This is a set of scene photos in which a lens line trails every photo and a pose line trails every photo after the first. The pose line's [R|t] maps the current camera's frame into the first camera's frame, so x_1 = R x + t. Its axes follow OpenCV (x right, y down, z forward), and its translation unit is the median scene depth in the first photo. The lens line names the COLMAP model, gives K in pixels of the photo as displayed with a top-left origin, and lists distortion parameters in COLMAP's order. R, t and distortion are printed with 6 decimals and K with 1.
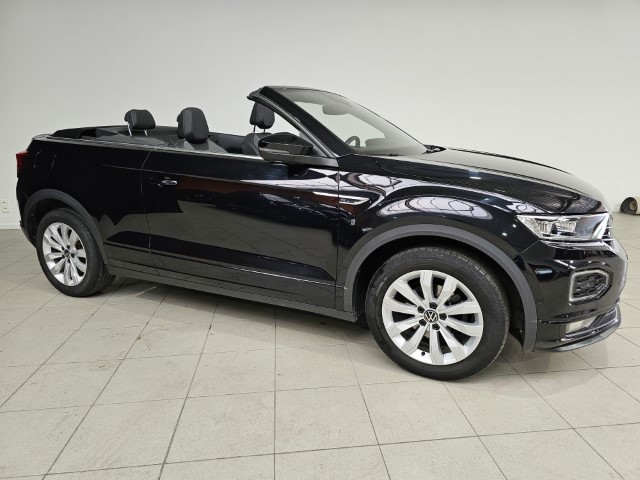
lens RADIAL K [[425.8, 0, 308.8], [0, 425.8, 240.6], [0, 0, 1]] dist [0.009716, -0.000164]
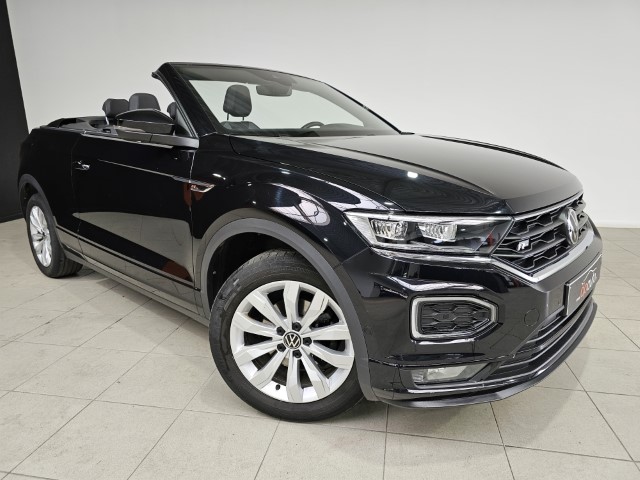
lens RADIAL K [[429.0, 0, 320.0], [0, 429.0, 240.0], [0, 0, 1]] dist [-0.004035, -0.001994]
pose [[0.959360, 0.066085, -0.274338, 0.560382], [-0.069693, 0.997563, -0.003416, -0.003718], [0.273444, 0.022396, 0.961627, 0.244719]]
